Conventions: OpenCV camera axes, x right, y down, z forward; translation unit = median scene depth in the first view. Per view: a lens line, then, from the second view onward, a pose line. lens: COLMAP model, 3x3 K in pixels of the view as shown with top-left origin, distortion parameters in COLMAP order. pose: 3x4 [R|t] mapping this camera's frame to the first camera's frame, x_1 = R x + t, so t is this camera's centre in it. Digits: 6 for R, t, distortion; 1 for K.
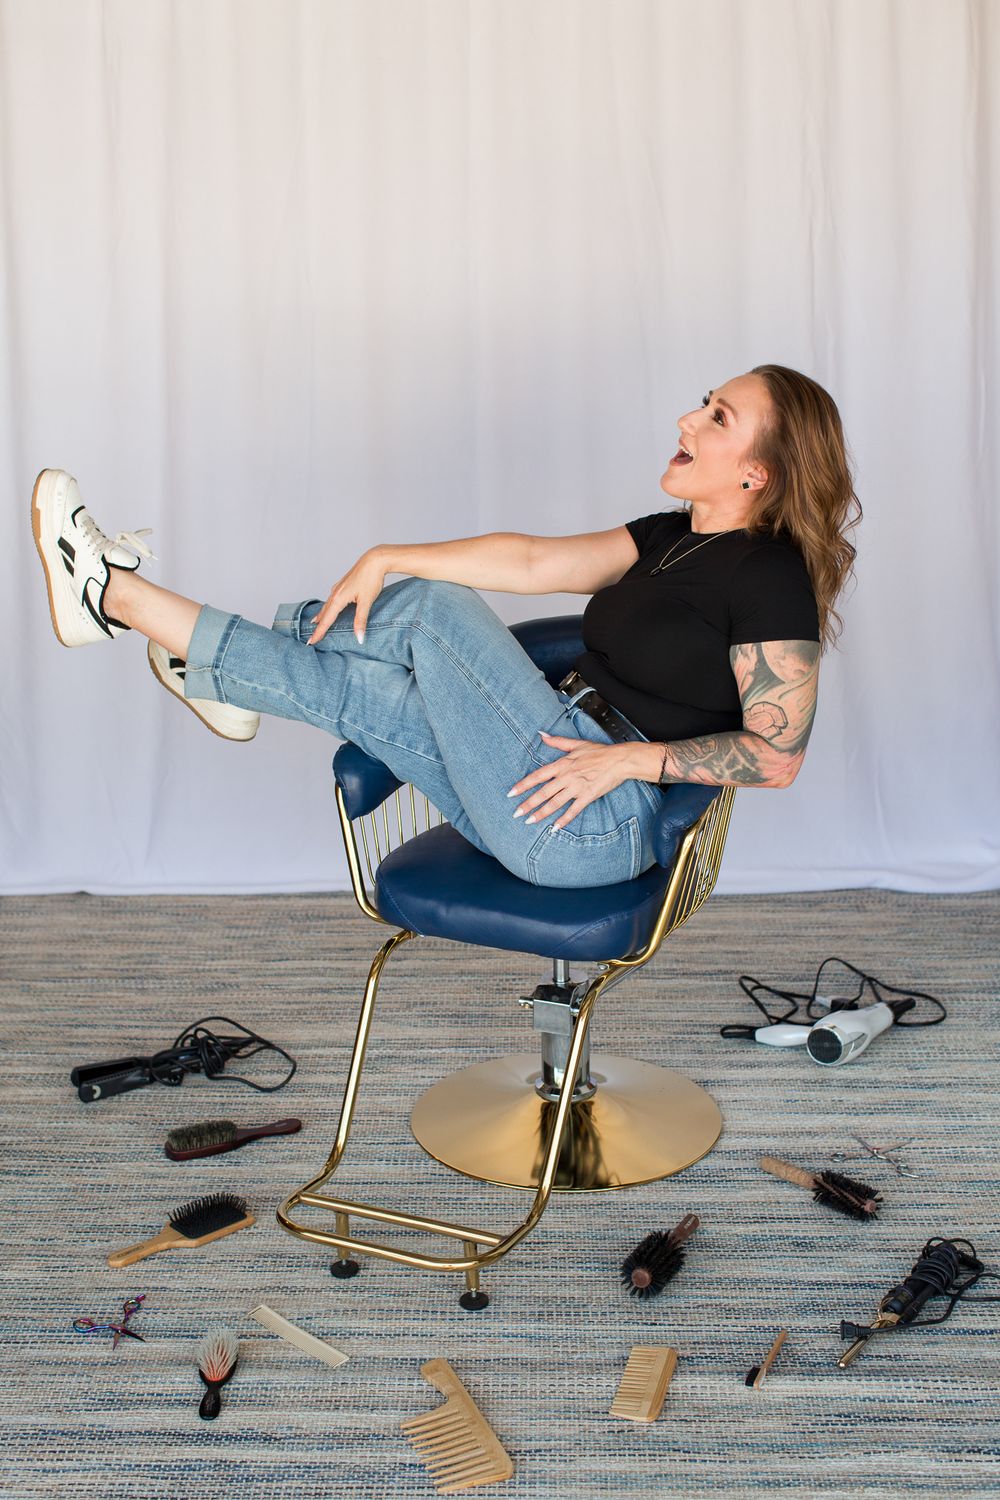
lens RADIAL K [[2244.7, 0, 501.2], [0, 2244.7, 747.8], [0, 0, 1]] dist [-0.022524, 0.000000]
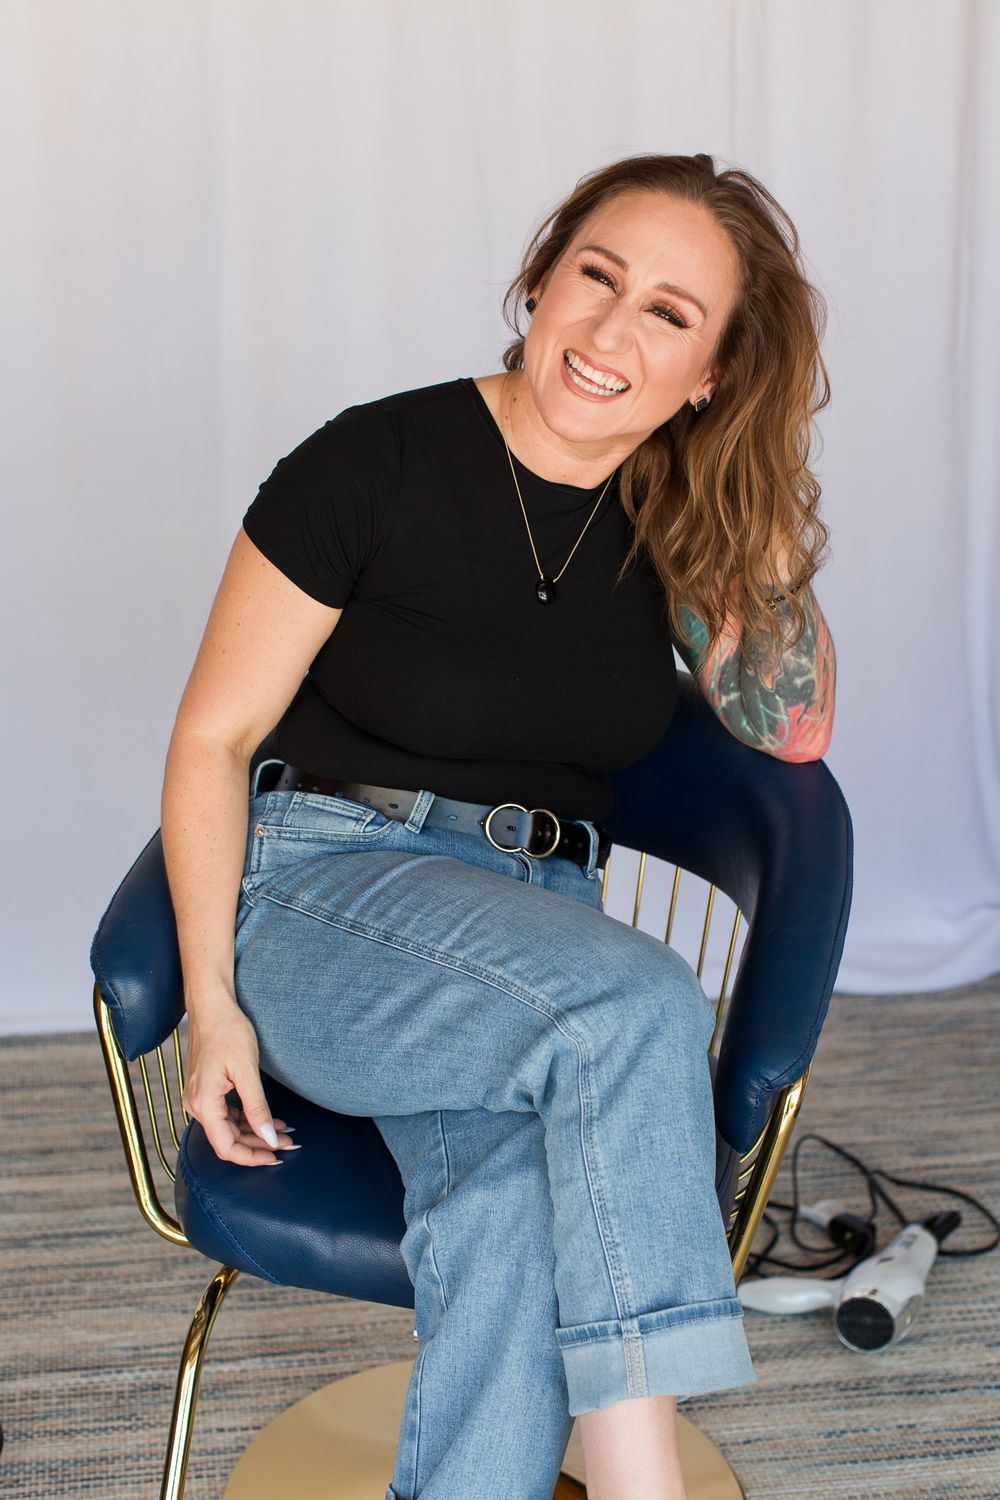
lens RADIAL K [[2244.7, 0, 497.3], [0, 2244.7, 753.5], [0, 0, 1]] dist [-0.022524, 0.000000]
pose [[0.978518, -0.024419, 0.204711, -0.076027], [0.012425, 0.998141, 0.059672, -0.060713], [-0.205788, -0.055847, 0.977002, 0.405730]]
